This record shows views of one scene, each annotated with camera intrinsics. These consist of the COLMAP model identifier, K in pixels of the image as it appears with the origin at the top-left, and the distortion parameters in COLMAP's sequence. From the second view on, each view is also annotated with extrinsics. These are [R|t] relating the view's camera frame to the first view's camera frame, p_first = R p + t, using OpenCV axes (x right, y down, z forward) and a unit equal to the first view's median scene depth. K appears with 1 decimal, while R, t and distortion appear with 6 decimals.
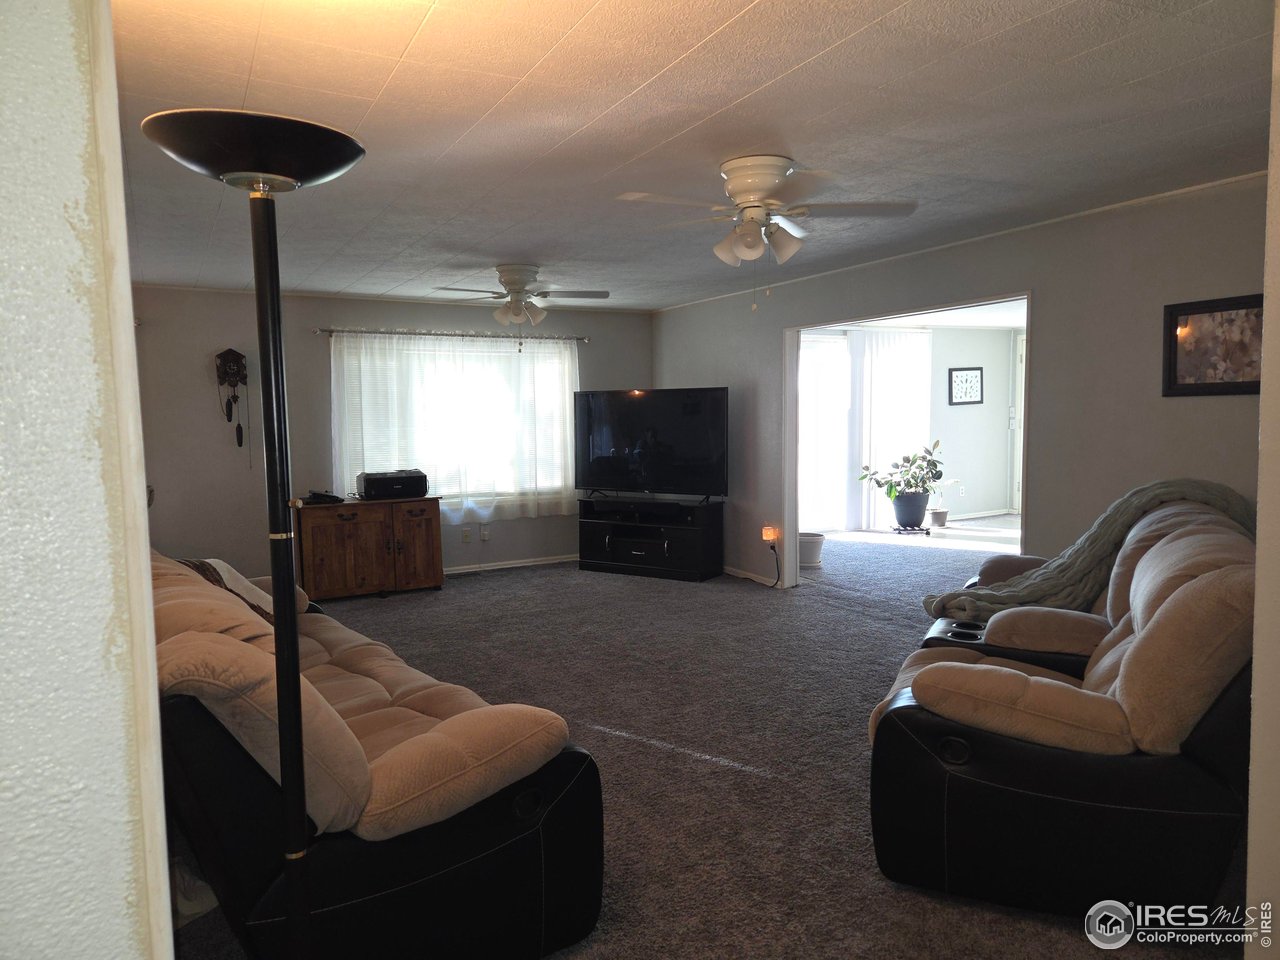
lens RADIAL K [[854.7, 0, 639.1], [0, 854.7, 474.5], [0, 0, 1]] dist [0.063414, -0.047009]
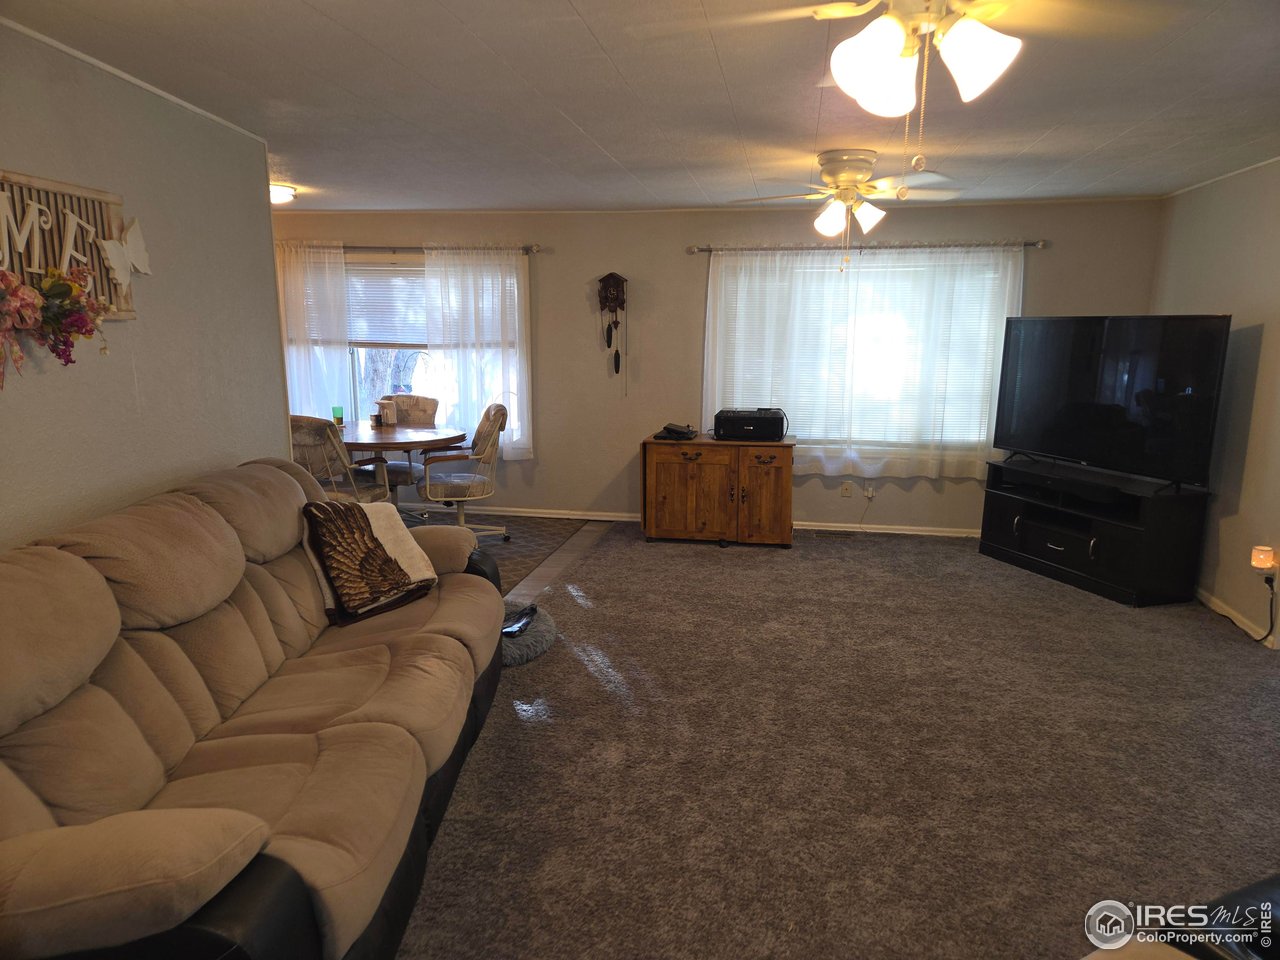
lens RADIAL K [[854.7, 0, 639.3], [0, 854.7, 485.4], [0, 0, 1]] dist [0.063414, -0.047009]
pose [[0.777705, 0.134480, -0.614077, 0.180312], [-0.062174, 0.988515, 0.137738, -0.041014], [0.625548, -0.068940, 0.777134, 0.232418]]
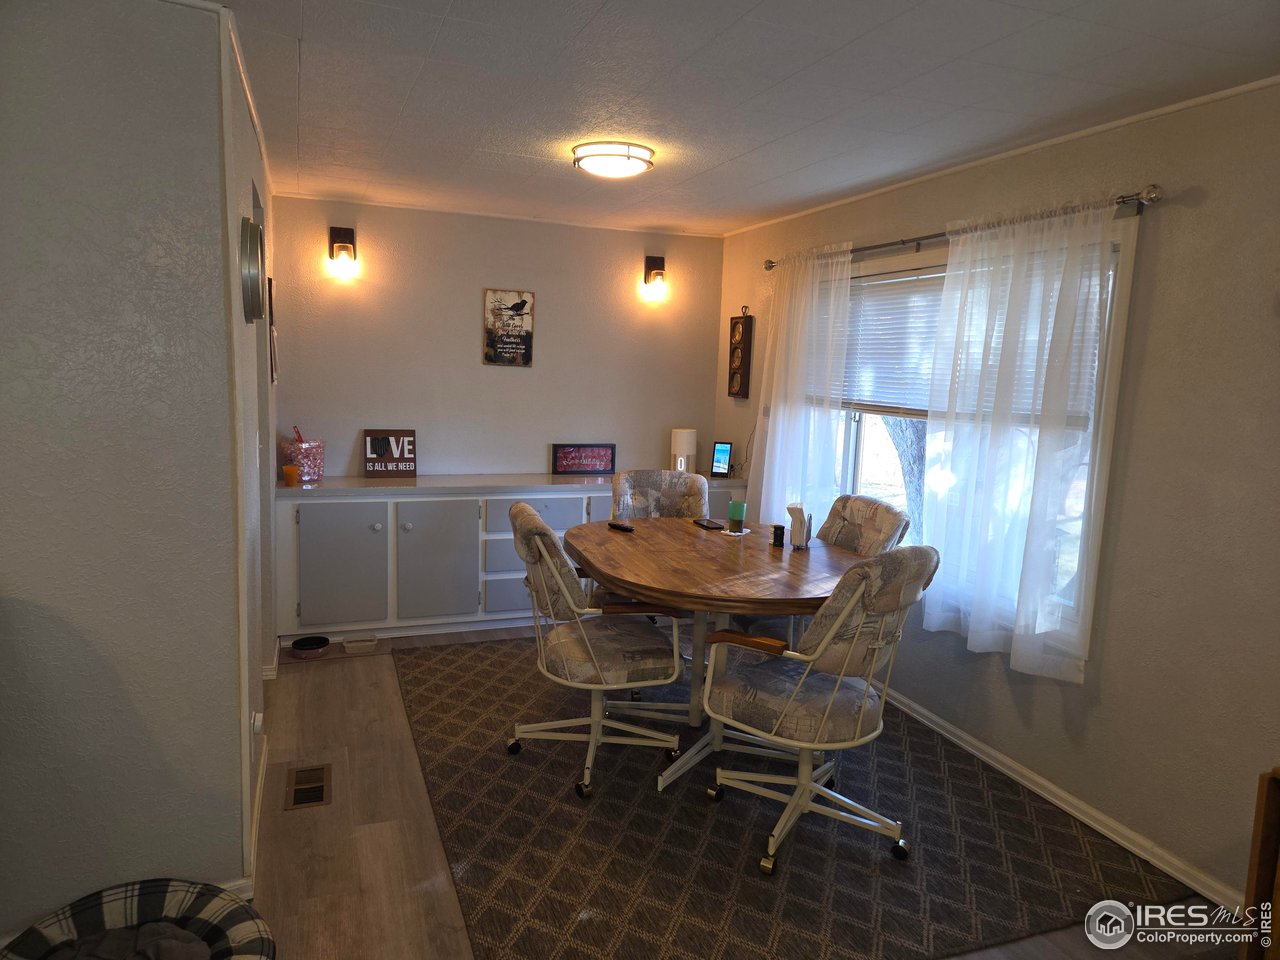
lens RADIAL K [[854.7, 0, 640.3], [0, 854.7, 482.2], [0, 0, 1]] dist [0.063414, -0.047009]
pose [[-0.128608, 0.133181, -0.982712, -0.043309], [-0.109889, 0.982925, 0.147591, -0.062094], [0.985588, 0.126970, -0.111777, 0.658607]]
